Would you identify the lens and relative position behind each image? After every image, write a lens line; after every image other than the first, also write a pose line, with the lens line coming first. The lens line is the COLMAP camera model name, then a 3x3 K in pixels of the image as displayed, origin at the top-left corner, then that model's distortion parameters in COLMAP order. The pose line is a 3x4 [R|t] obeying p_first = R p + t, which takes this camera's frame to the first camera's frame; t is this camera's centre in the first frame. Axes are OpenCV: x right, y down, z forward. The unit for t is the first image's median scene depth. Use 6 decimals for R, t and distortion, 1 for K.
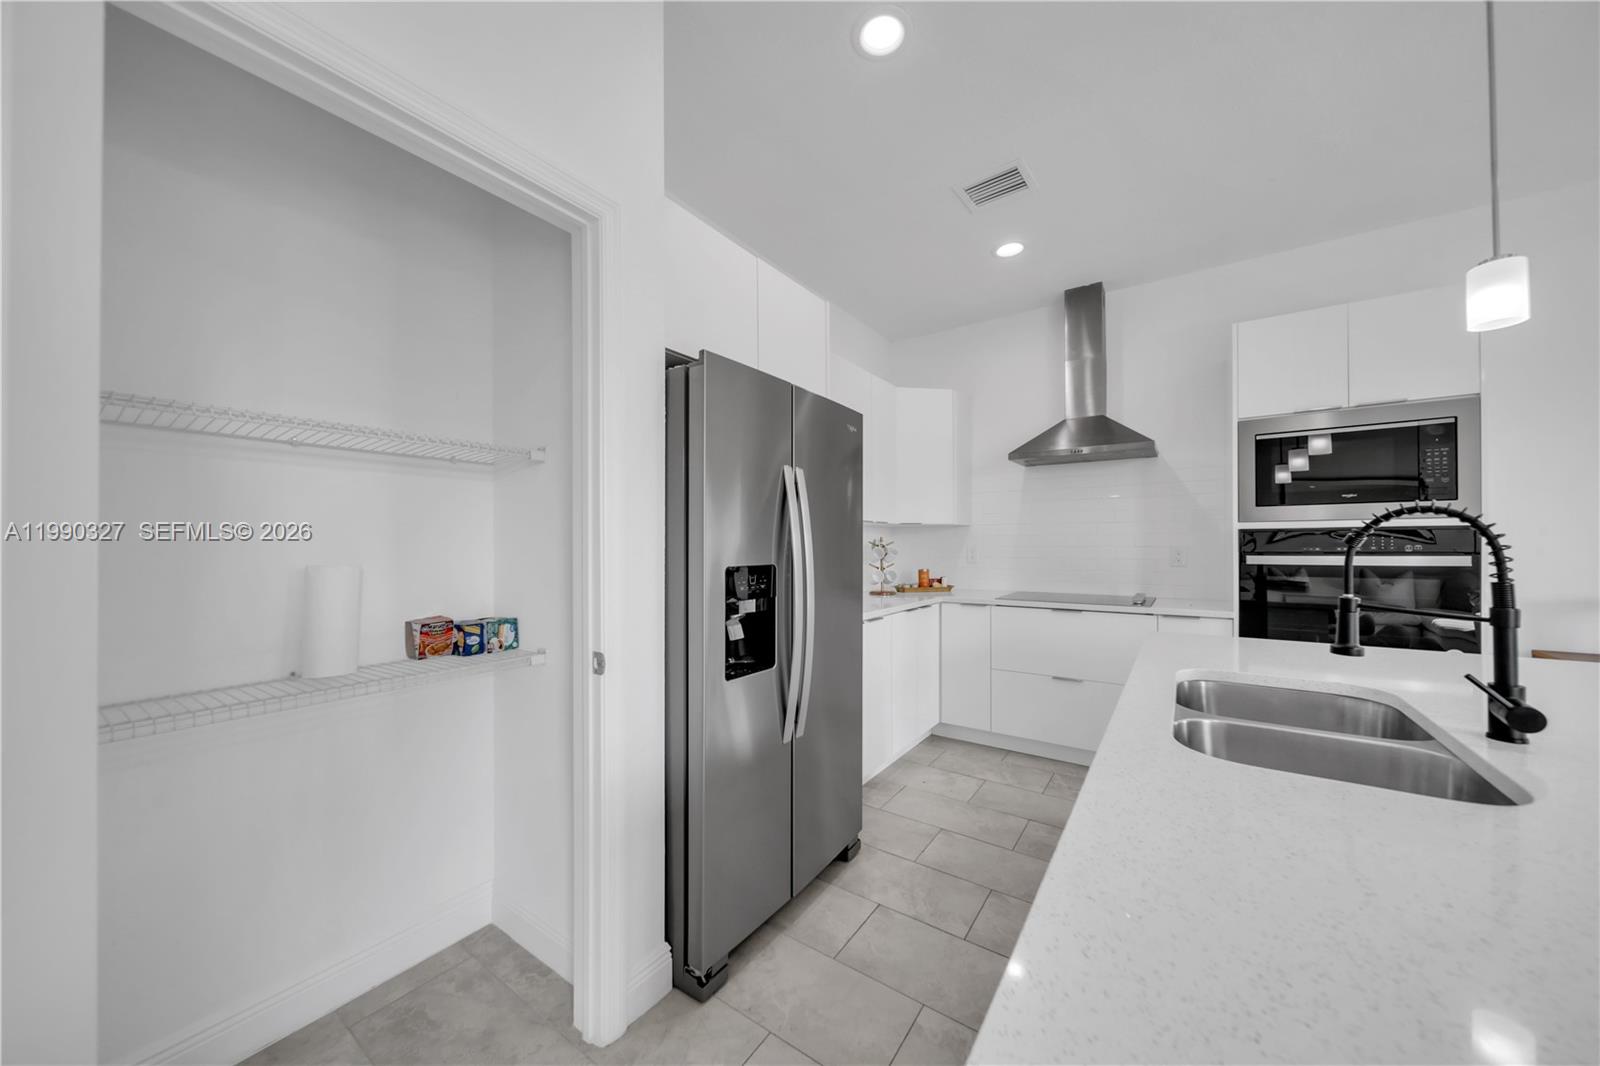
lens RADIAL K [[551.6, 0, 801.1], [0, 551.6, 543.1], [0, 0, 1]] dist [-0.000467, -0.000322]
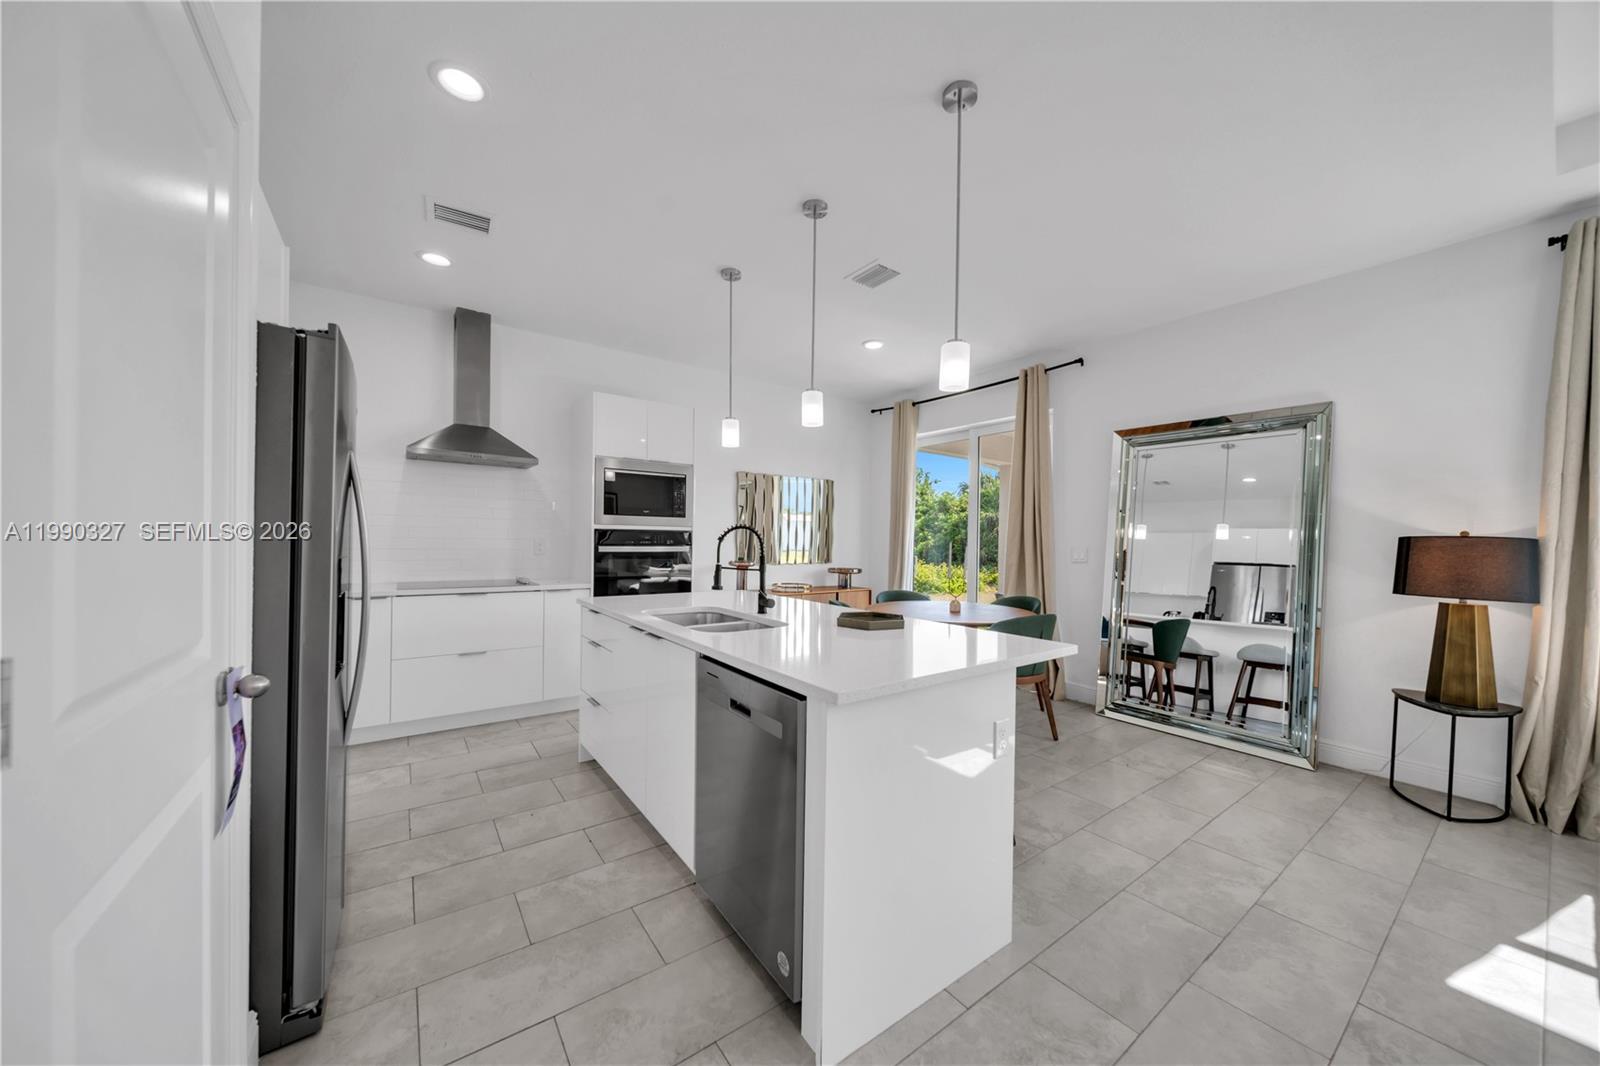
lens RADIAL K [[551.6, 0, 801.1], [0, 551.6, 543.1], [0, 0, 1]] dist [-0.000467, -0.000322]
pose [[0.325828, 0.003645, 0.945422, -0.452733], [-0.017455, 0.999845, 0.002161, 0.001288], [-0.945268, -0.017207, 0.325841, -0.025766]]
